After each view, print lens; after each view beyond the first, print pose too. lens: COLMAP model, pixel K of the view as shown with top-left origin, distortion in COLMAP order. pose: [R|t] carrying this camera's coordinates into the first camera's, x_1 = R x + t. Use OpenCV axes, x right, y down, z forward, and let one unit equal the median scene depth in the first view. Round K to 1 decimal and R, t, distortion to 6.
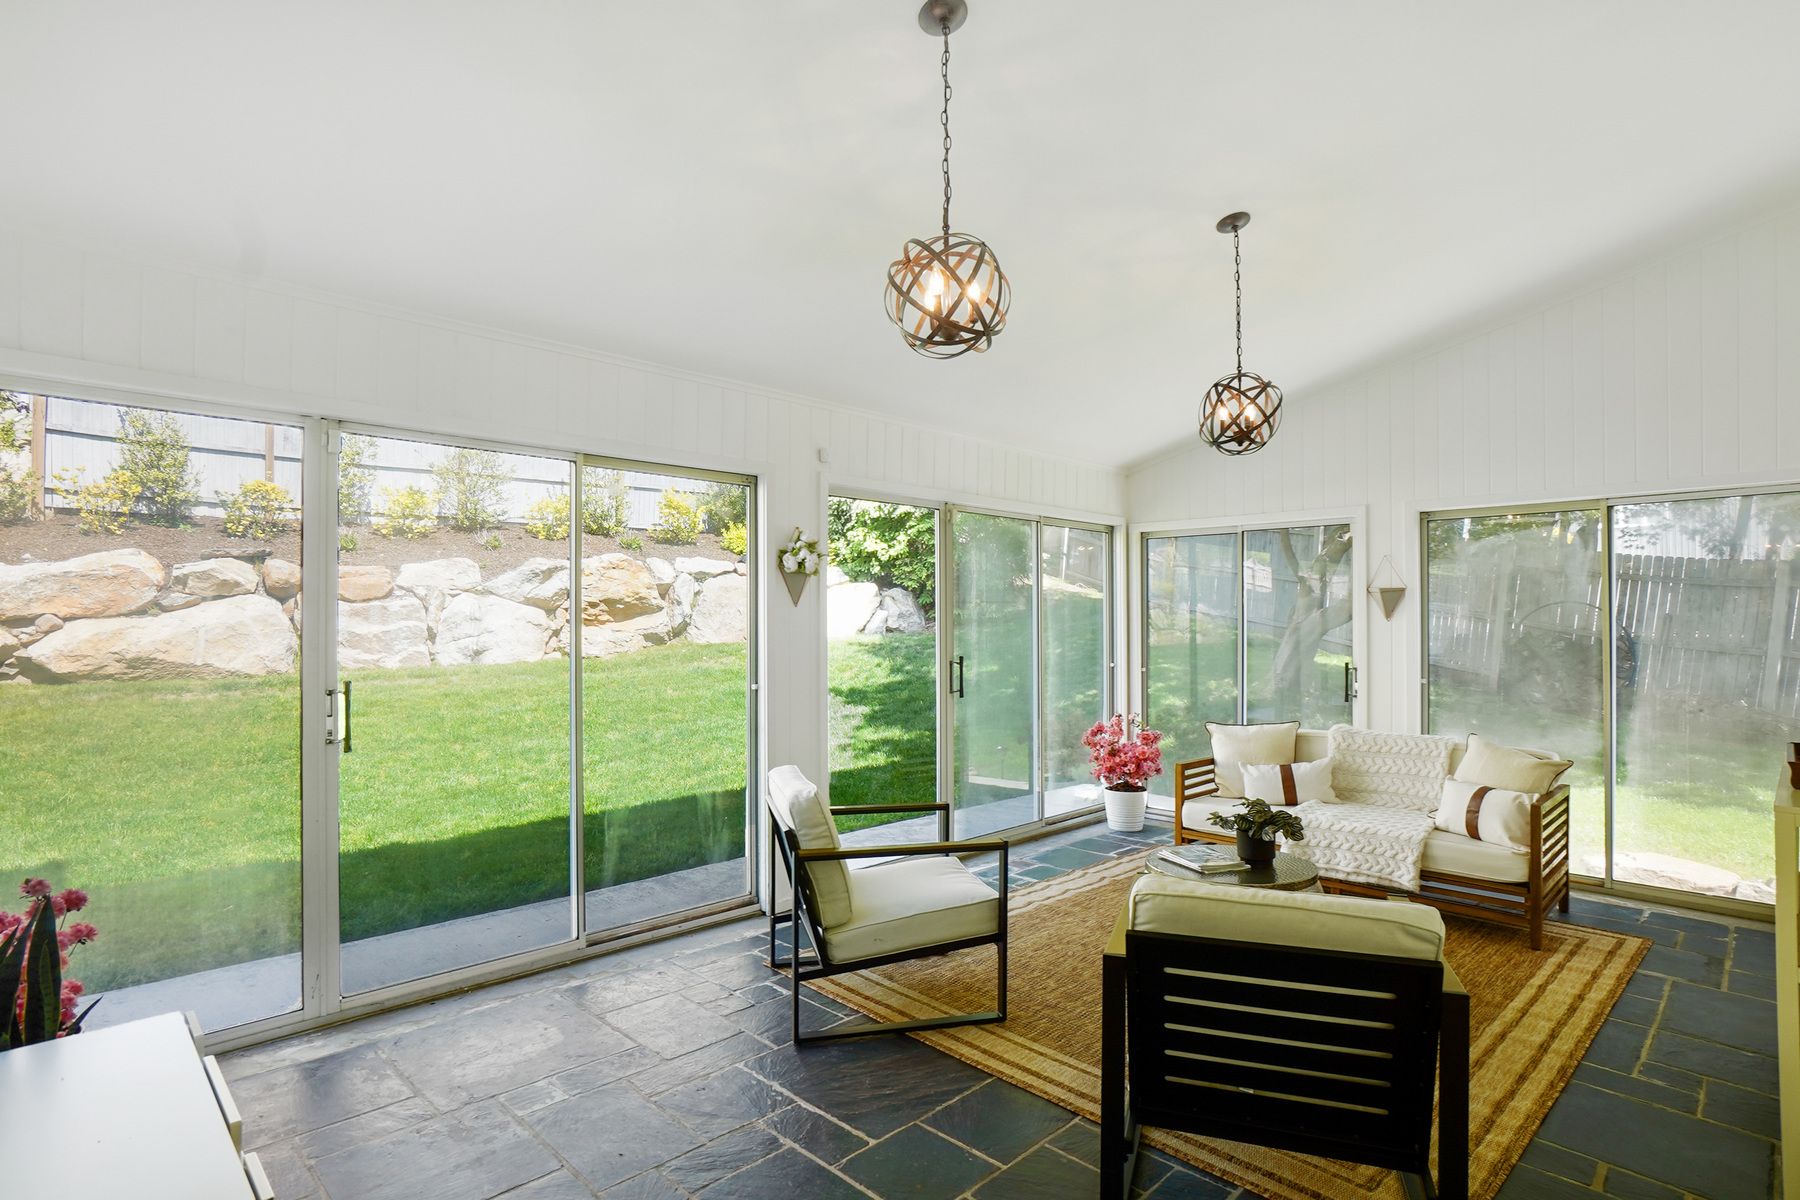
lens RADIAL K [[879.6, 0, 917.0], [0, 879.6, 612.3], [0, 0, 1]] dist [-0.046855, -0.000097]
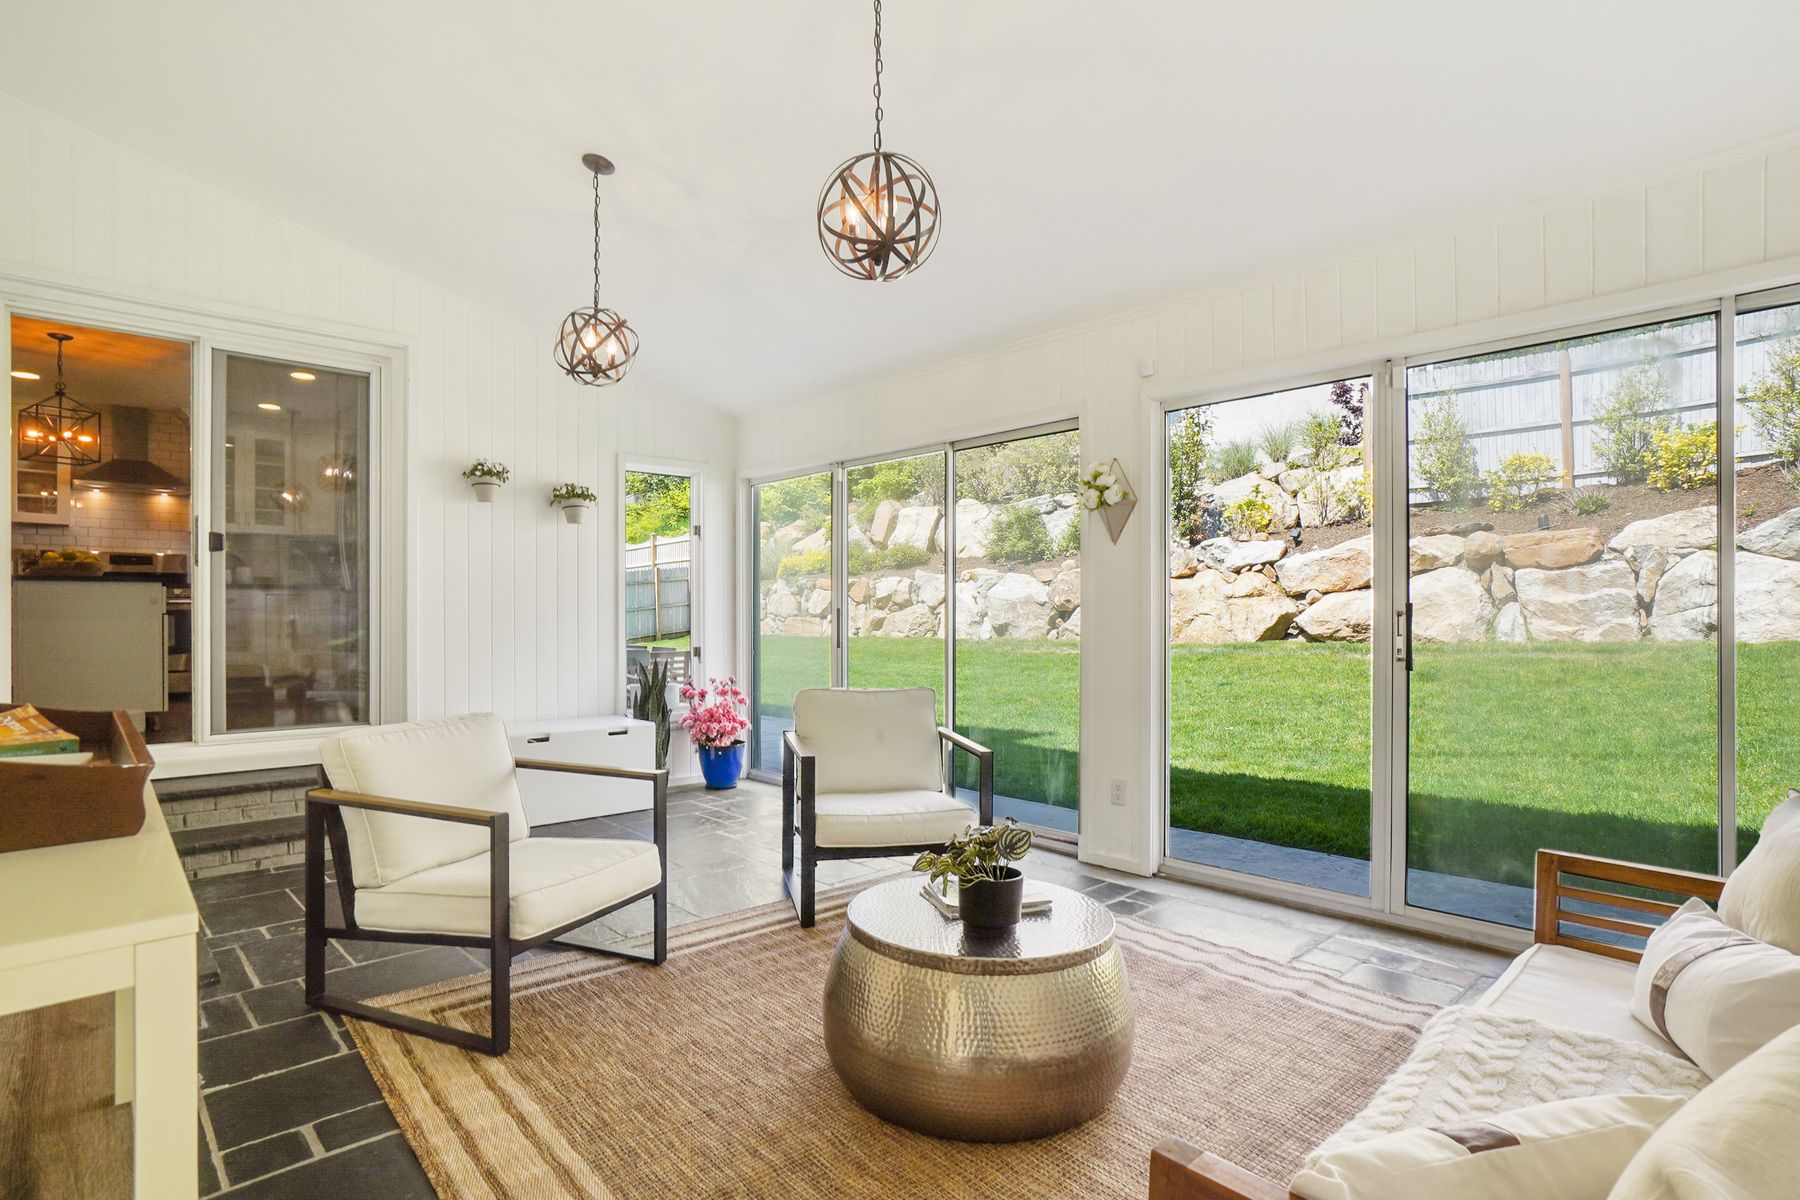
lens RADIAL K [[922.0, 0, 893.8], [0, 922.0, 609.2], [0, 0, 1]] dist [-0.036787, 0.001734]
pose [[-0.034506, -0.006062, -0.999386, 0.338654], [0.015361, 0.999860, -0.006596, 0.026271], [0.999286, -0.015579, -0.034408, 0.321874]]
